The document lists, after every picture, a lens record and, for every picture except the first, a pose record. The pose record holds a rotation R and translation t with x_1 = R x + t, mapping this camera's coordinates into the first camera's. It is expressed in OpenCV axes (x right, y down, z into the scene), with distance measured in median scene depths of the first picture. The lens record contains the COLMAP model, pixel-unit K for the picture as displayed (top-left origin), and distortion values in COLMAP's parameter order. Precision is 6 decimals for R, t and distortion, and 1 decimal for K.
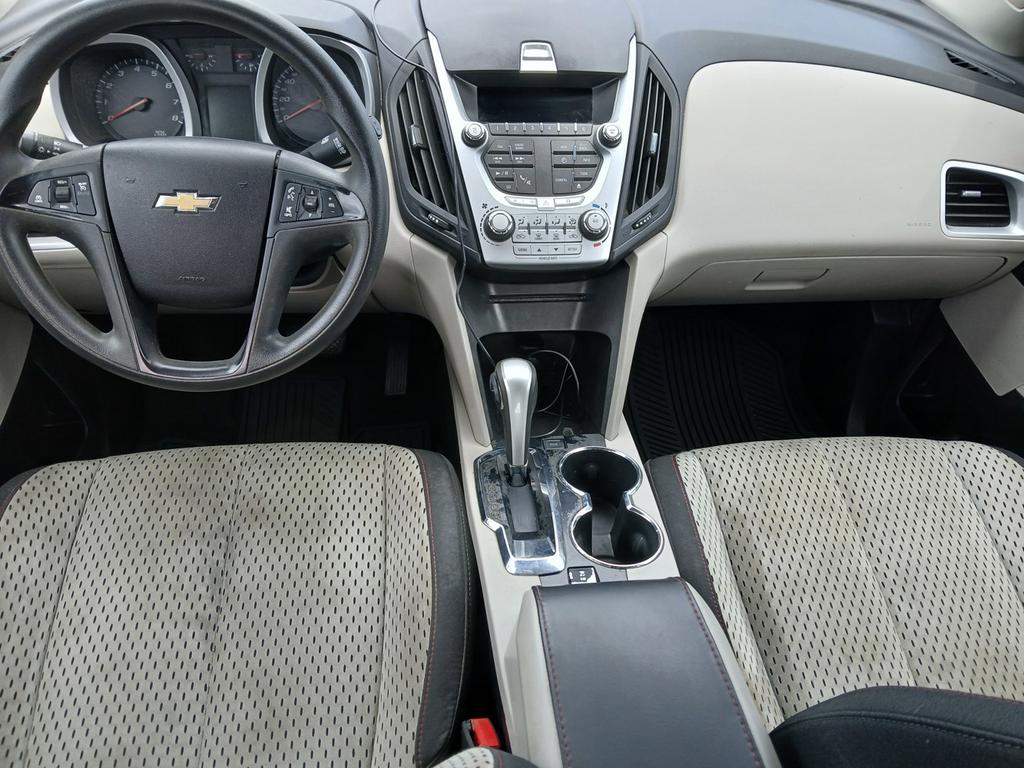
lens RADIAL K [[780.1, 0, 512.0], [0, 780.1, 384.0], [0, 0, 1]] dist [0.140310, -0.353469]
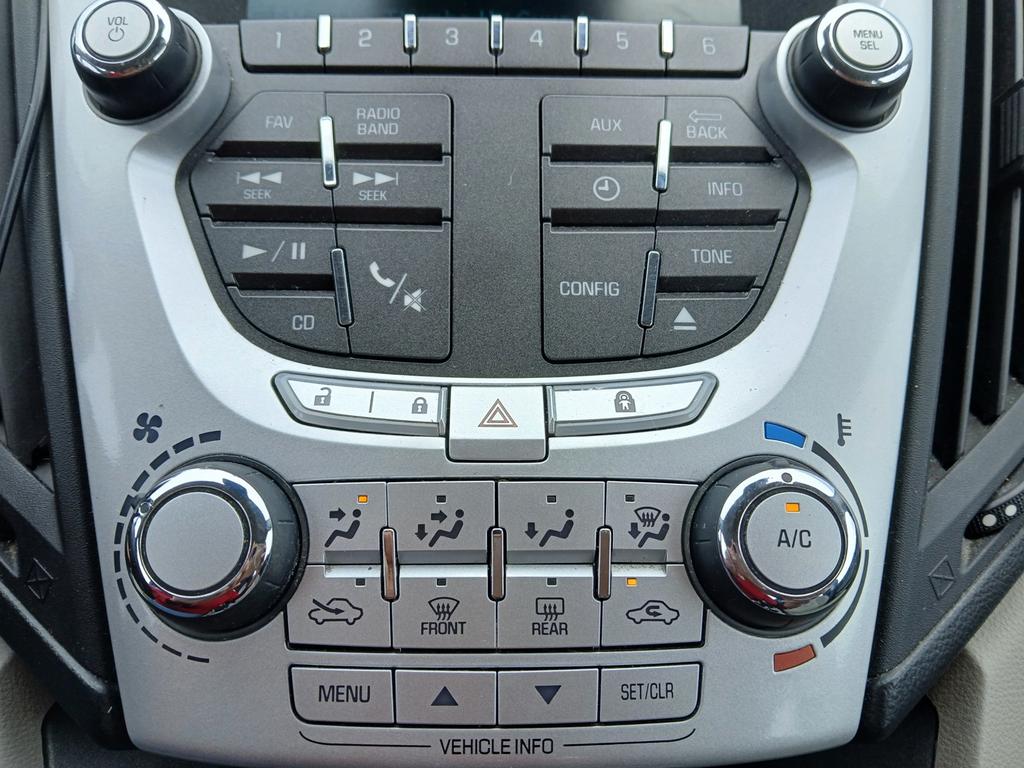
lens RADIAL K [[780.1, 0, 512.0], [0, 780.1, 384.0], [0, 0, 1]] dist [0.140310, -0.353469]
pose [[0.995000, 0.018726, -0.098099, 0.063309], [-0.030261, 0.992618, -0.117445, -0.214801], [0.095176, 0.119827, 0.988222, 0.818039]]
